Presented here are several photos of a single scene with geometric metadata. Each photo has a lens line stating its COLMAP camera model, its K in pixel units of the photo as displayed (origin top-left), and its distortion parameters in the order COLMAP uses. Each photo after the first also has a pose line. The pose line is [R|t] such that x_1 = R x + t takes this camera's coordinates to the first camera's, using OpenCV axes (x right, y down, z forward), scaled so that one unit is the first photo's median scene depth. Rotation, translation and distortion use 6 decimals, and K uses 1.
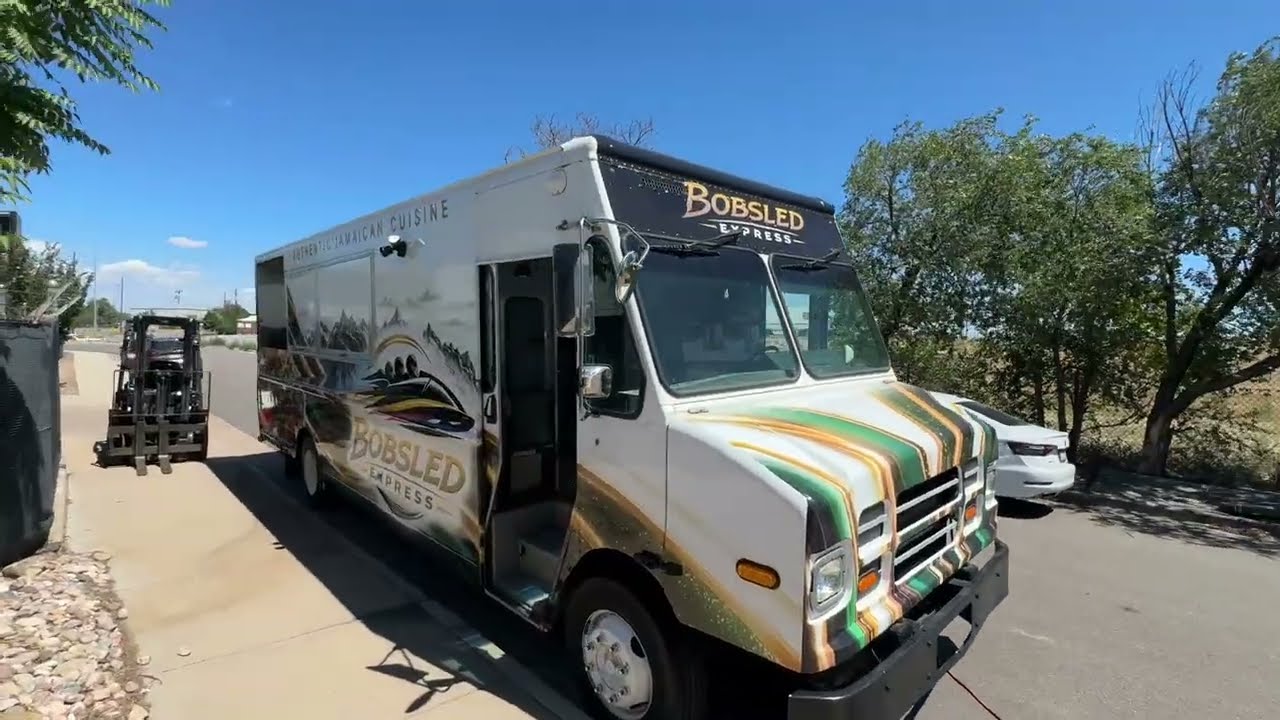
lens RADIAL K [[586.0, 0, 640.0], [0, 586.0, 360.0], [0, 0, 1]] dist [-0.000403, -0.000651]
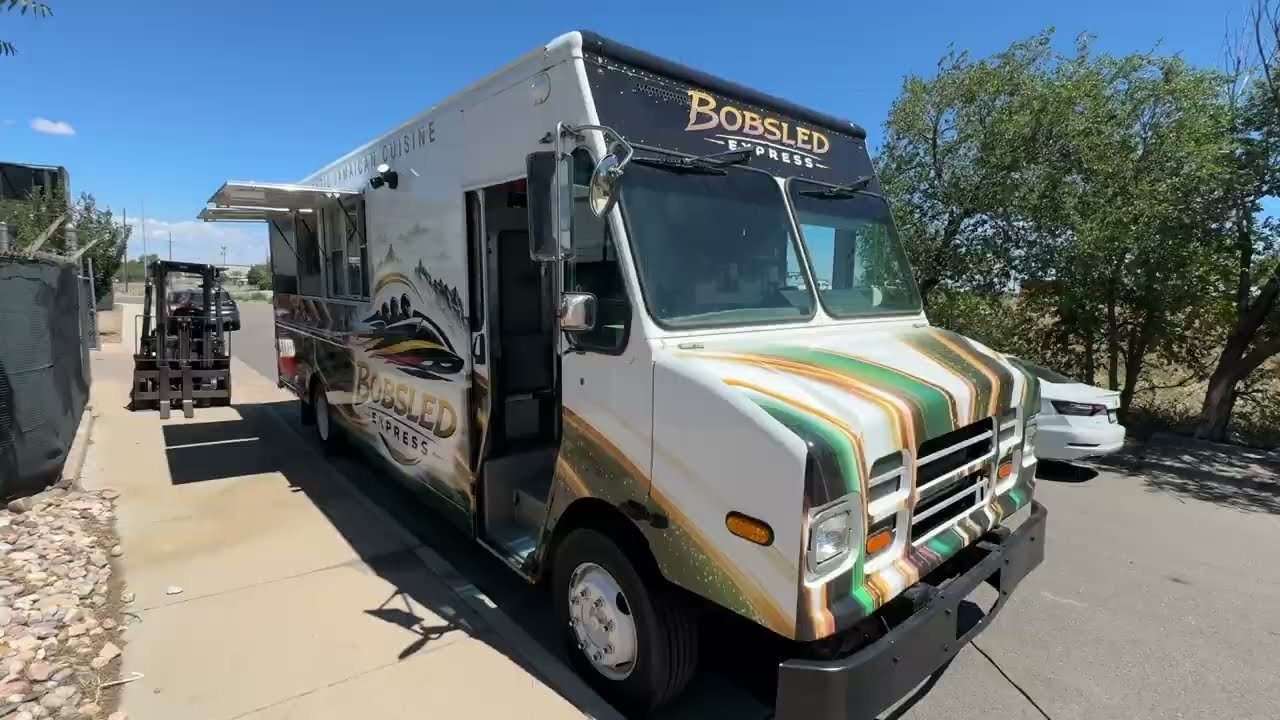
lens RADIAL K [[586.0, 0, 640.0], [0, 586.0, 360.0], [0, 0, 1]] dist [-0.000403, -0.000651]
pose [[0.998431, 0.013515, -0.054338, 0.050787], [-0.009704, 0.997514, 0.069800, 0.033793], [0.055147, -0.069163, 0.996080, 0.084600]]
